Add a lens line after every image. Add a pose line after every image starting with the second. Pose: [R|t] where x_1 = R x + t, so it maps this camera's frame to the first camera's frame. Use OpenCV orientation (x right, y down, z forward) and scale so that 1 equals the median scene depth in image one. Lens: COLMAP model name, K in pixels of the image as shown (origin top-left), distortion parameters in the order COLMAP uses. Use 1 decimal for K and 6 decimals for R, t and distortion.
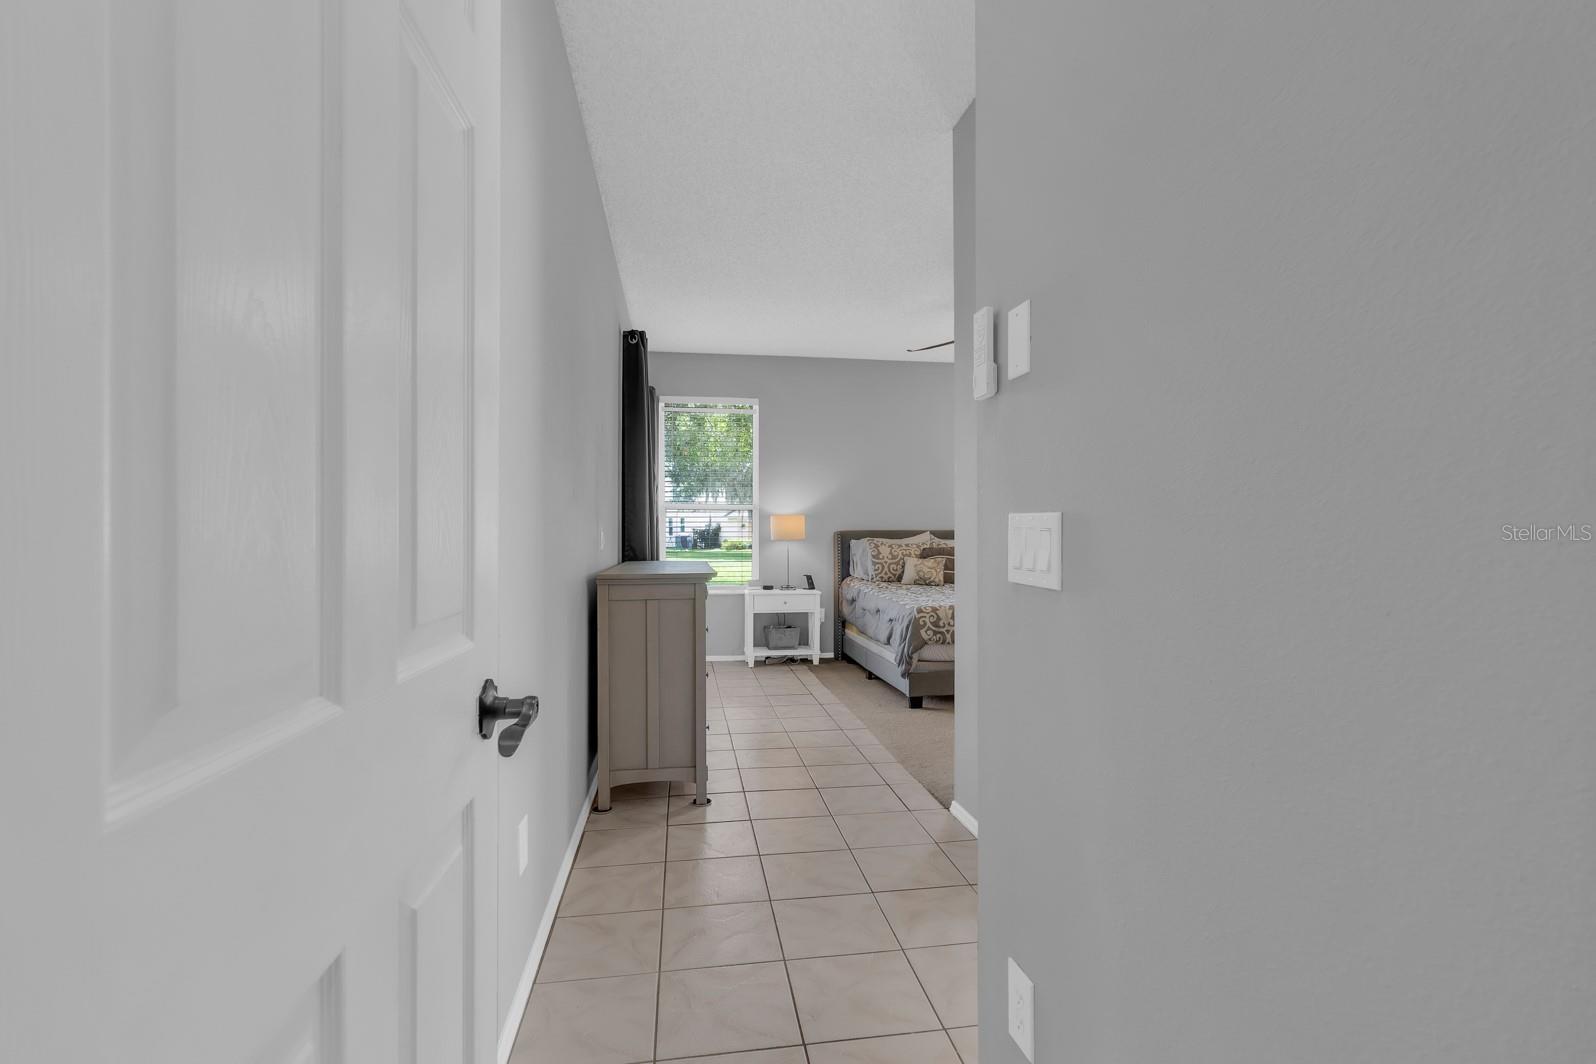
lens RADIAL K [[738.7, 0, 797.6], [0, 738.7, 535.1], [0, 0, 1]] dist [0.001667, 0.001512]
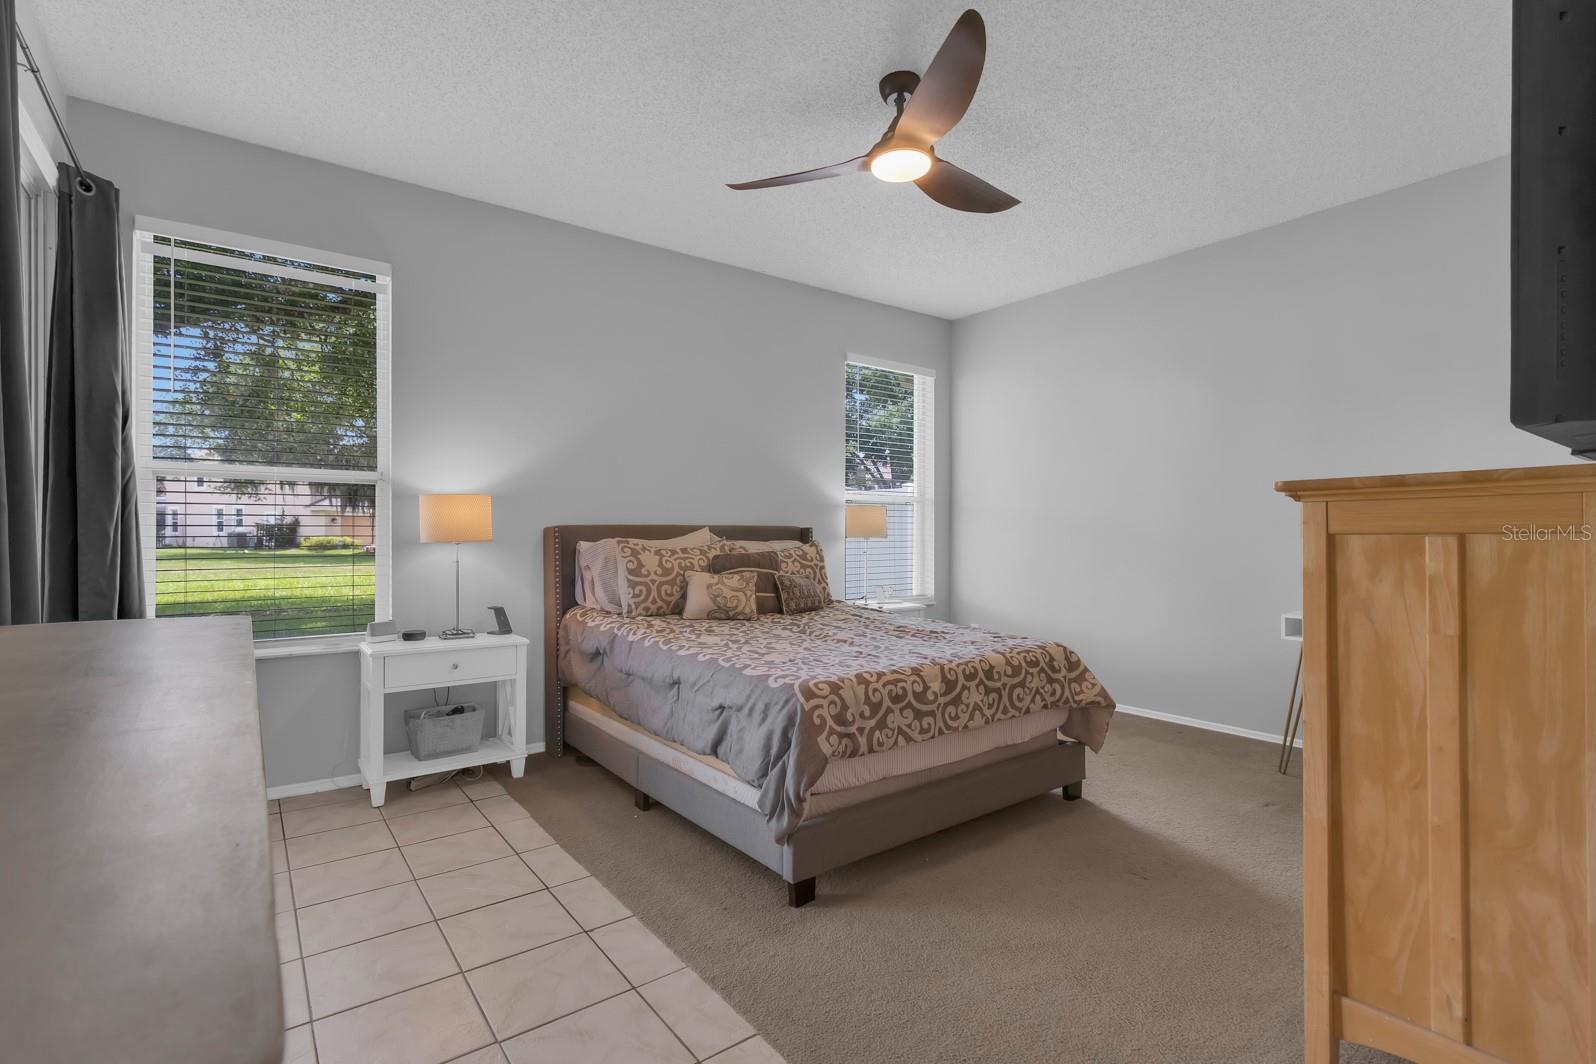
lens RADIAL K [[738.7, 0, 804.5], [0, 738.7, 538.1], [0, 0, 1]] dist [0.001667, 0.001512]
pose [[0.879692, 0.000190, 0.475545, -0.047183], [-0.003641, 0.999973, 0.006336, -0.000188], [-0.475531, -0.007306, 0.879669, 0.442196]]
